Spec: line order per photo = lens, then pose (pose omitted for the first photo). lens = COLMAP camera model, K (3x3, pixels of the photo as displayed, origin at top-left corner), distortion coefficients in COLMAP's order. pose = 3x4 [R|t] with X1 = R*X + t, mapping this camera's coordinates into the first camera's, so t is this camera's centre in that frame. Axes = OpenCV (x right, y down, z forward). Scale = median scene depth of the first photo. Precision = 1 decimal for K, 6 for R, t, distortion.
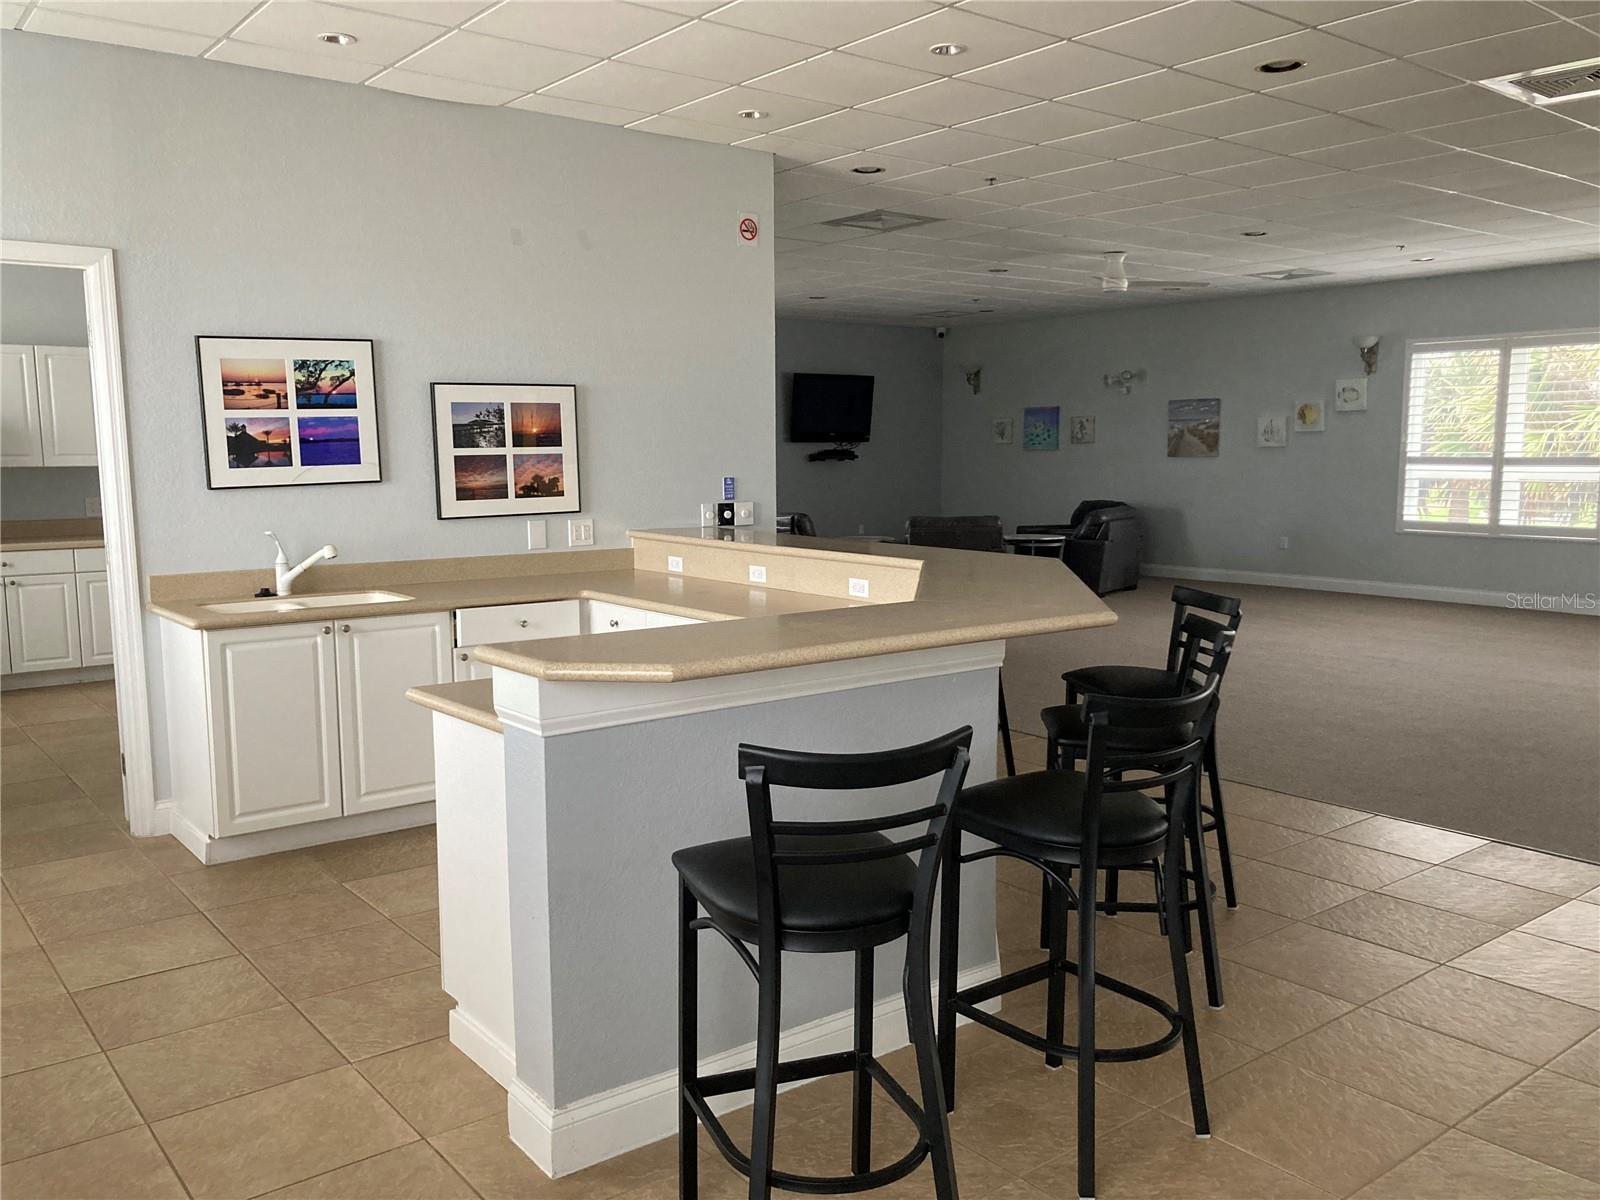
lens RADIAL K [[1321.3, 0, 783.7], [0, 1321.3, 612.2], [0, 0, 1]] dist [-0.009645, 0.061655]
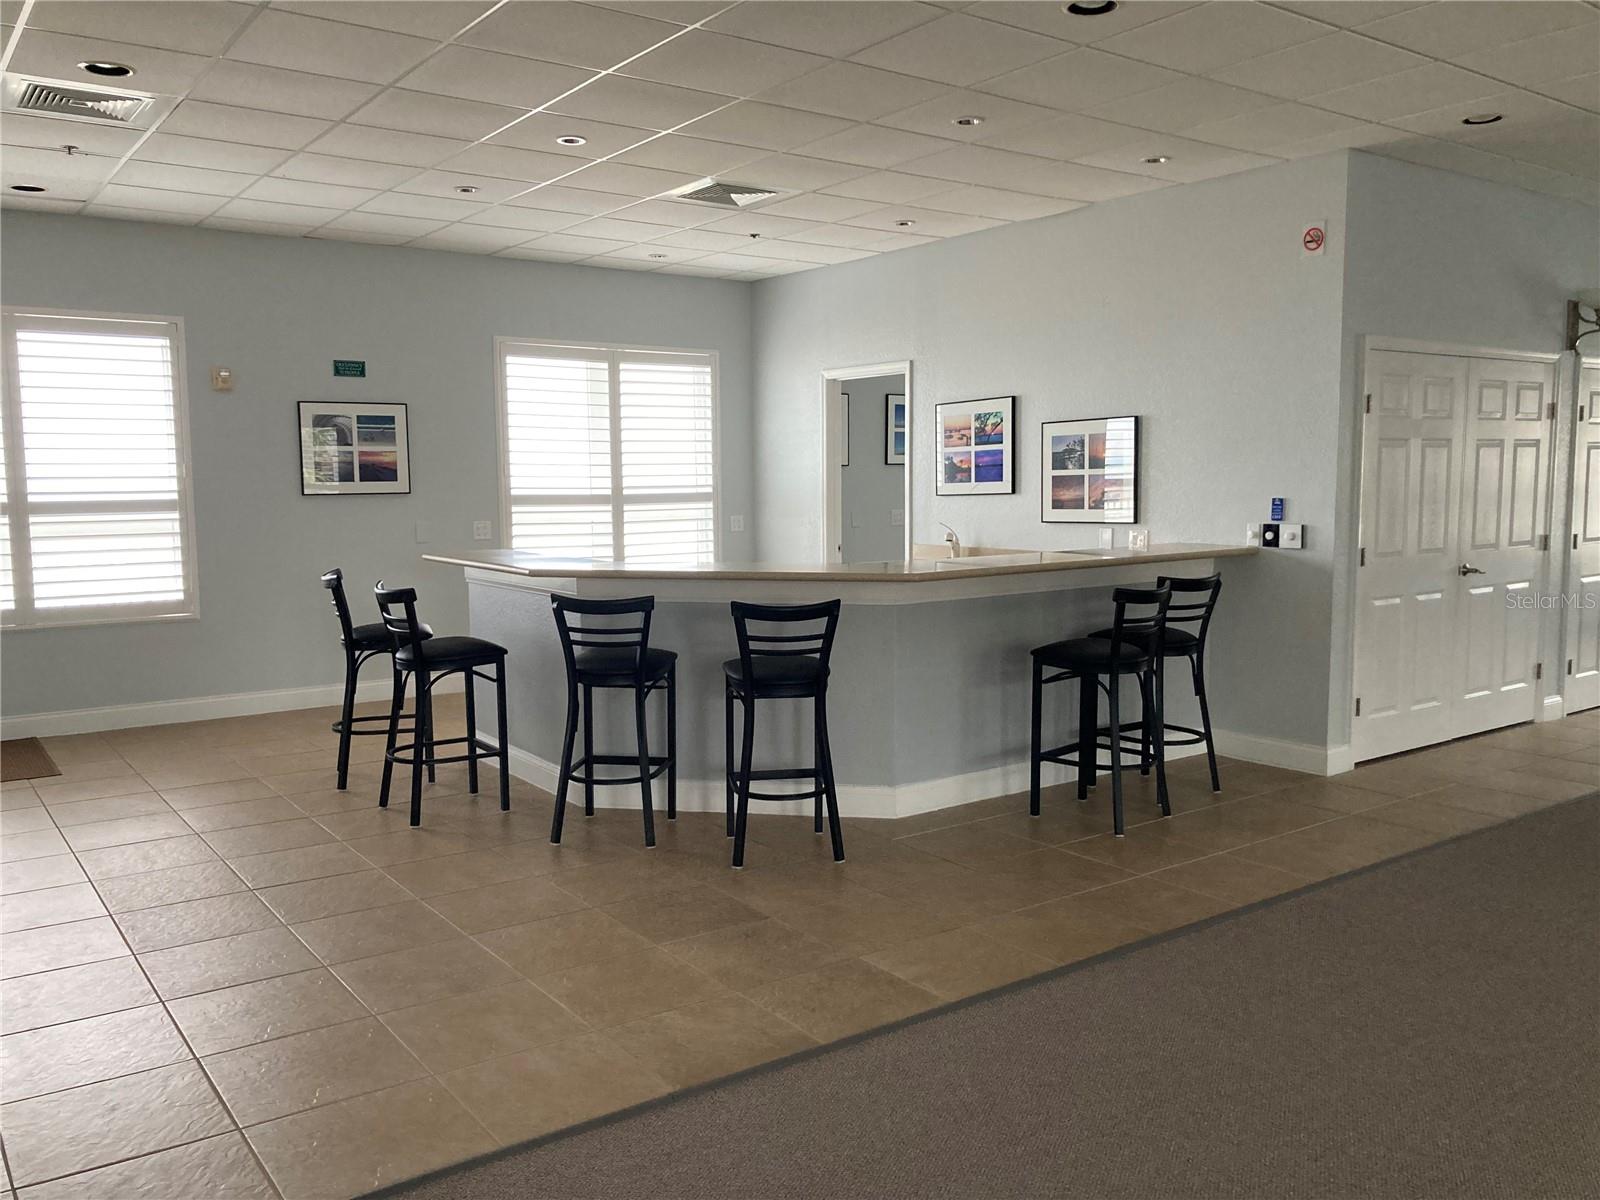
lens RADIAL K [[1299.4, 0, 800.0], [0, 1299.4, 600.0], [0, 0, 1]] dist [0.046706, -0.124292]
pose [[-0.027775, 0.098775, -0.994722, 1.095073], [-0.115929, 0.988073, 0.101352, -0.098394], [0.992869, 0.118132, -0.015993, 0.784428]]
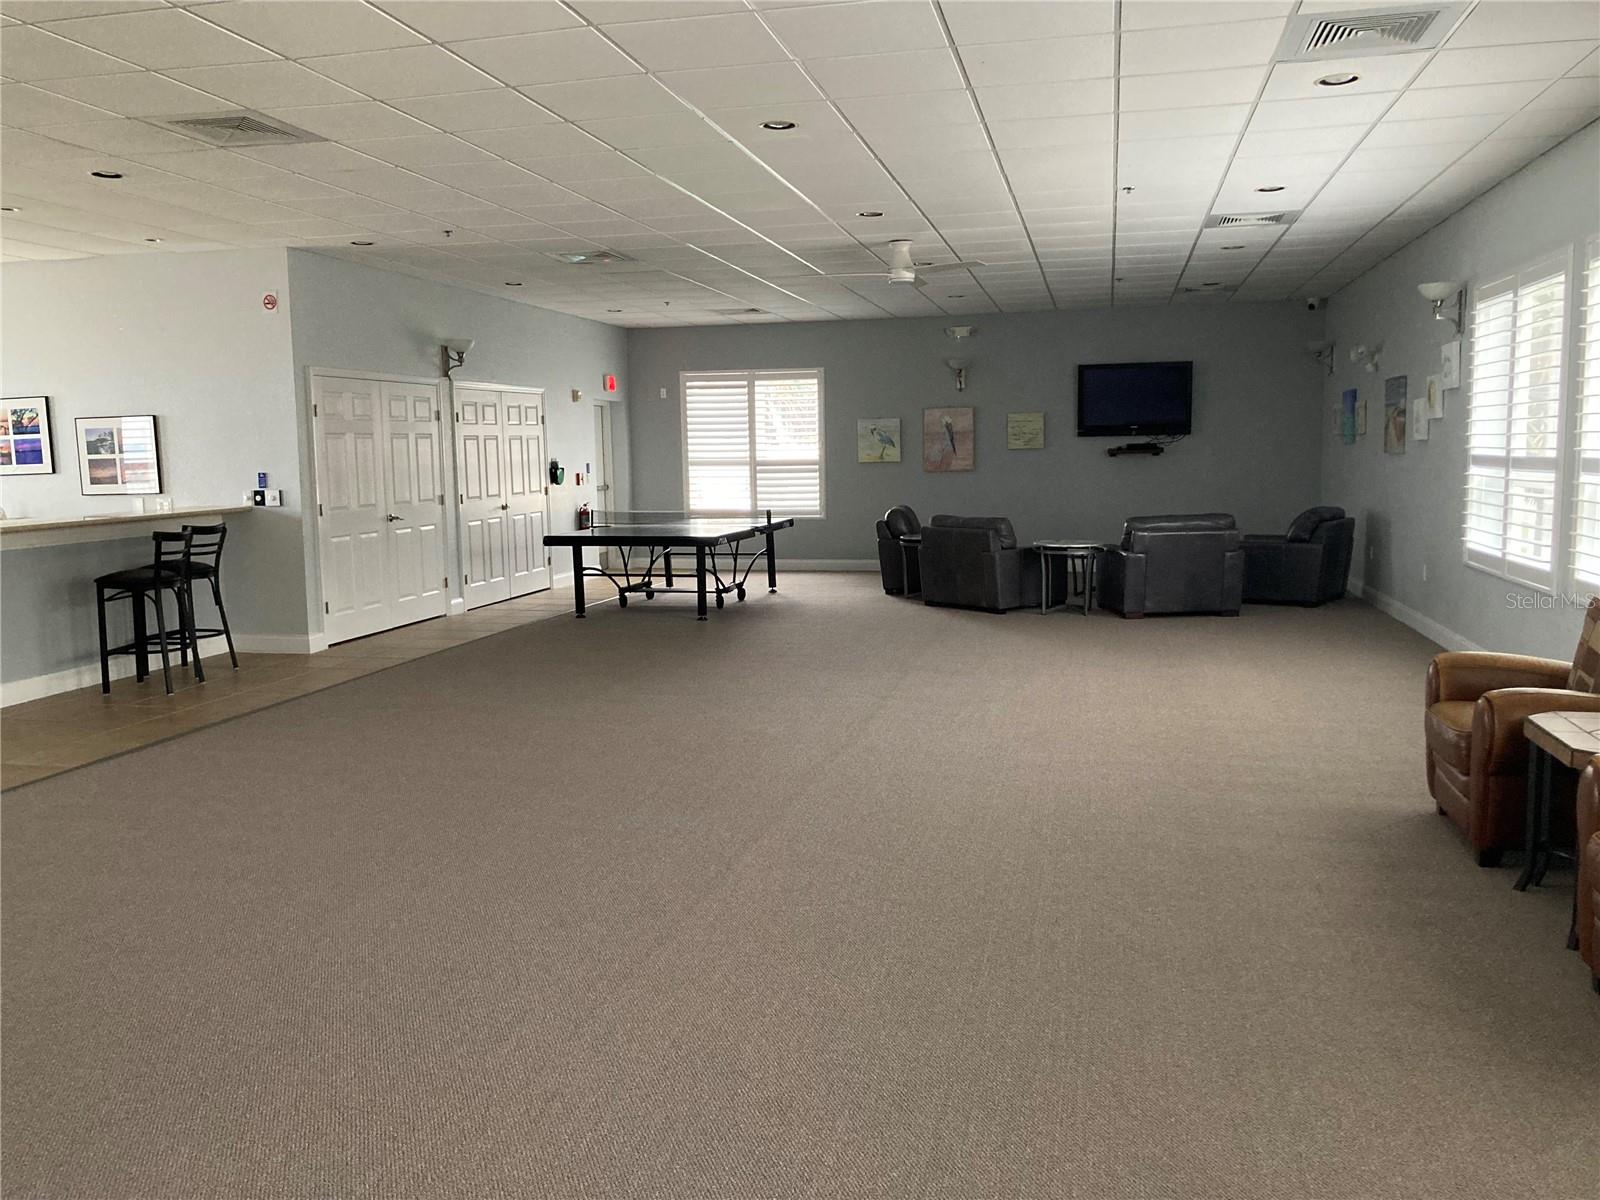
lens RADIAL K [[1321.3, 0, 783.7], [0, 1321.3, 612.2], [0, 0, 1]] dist [-0.009645, 0.061655]
pose [[0.623326, 0.088351, -0.776955, 1.719338], [-0.083609, 0.995431, 0.046119, -0.074824], [0.777480, 0.036213, 0.627865, 0.624055]]
